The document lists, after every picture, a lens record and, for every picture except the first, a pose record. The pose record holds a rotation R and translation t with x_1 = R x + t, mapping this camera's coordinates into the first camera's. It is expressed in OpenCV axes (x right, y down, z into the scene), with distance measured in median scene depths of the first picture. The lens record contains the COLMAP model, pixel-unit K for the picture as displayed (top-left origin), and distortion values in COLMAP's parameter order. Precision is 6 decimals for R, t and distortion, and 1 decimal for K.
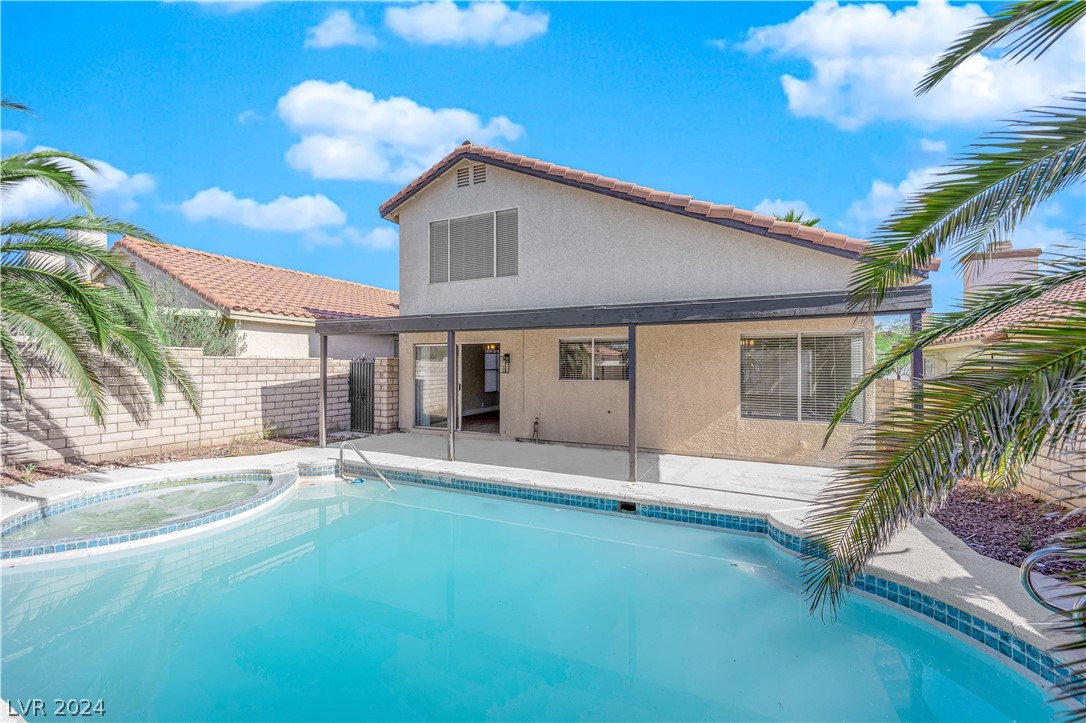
lens RADIAL K [[436.0, 0, 542.7], [0, 436.0, 357.7], [0, 0, 1]] dist [-0.009339, -0.003737]
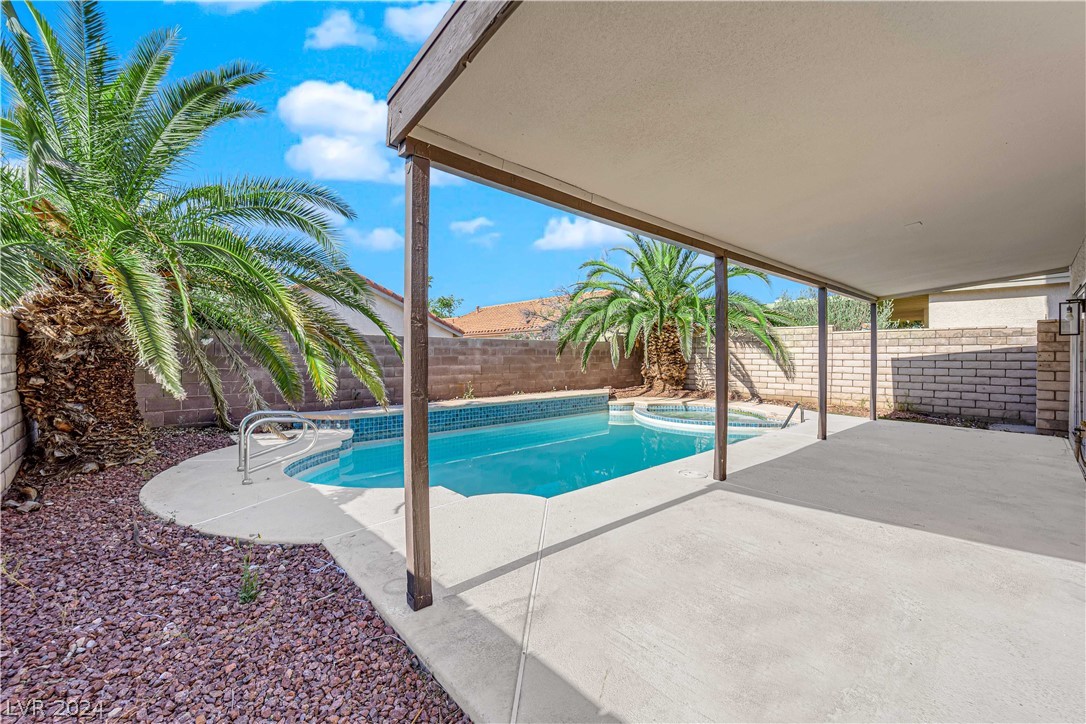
lens RADIAL K [[436.0, 0, 542.7], [0, 436.0, 358.2], [0, 0, 1]] dist [-0.009339, -0.003737]
pose [[-0.384238, 0.004869, -0.923221, 0.655760], [0.012011, 0.999928, 0.000275, 0.060767], [0.923156, -0.010983, -0.384268, 0.684708]]
